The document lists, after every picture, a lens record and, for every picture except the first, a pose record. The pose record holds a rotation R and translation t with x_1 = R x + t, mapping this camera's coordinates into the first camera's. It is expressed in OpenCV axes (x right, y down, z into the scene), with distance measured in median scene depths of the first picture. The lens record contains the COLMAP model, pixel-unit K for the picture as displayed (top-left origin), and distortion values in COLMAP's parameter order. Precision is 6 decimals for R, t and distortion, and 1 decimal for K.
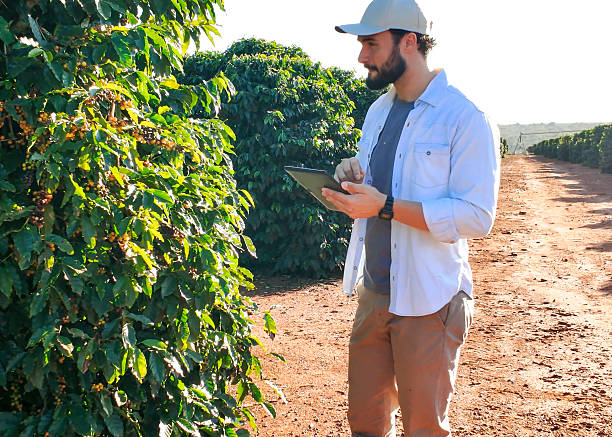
lens RADIAL K [[513.2, 0, 306.0], [0, 513.2, 218.5], [0, 0, 1]] dist [-0.168241, 0.141063]
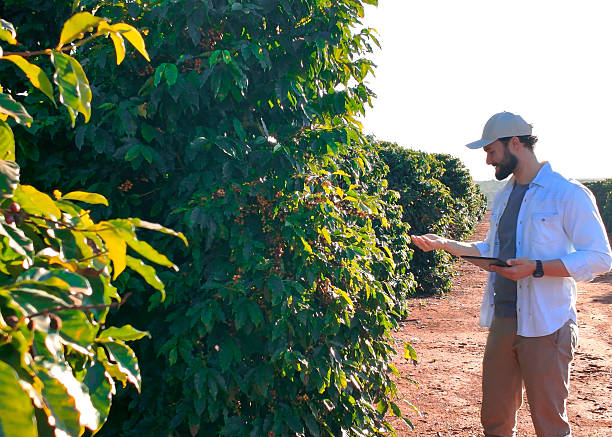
lens RADIAL K [[513.2, 0, 306.0], [0, 513.2, 218.5], [0, 0, 1]] dist [-0.168241, 0.141063]
pose [[0.999943, 0.000059, 0.010649, -0.421718], [0.001105, 0.994004, -0.109334, 0.016749], [-0.010592, 0.109340, 0.993948, -0.362146]]
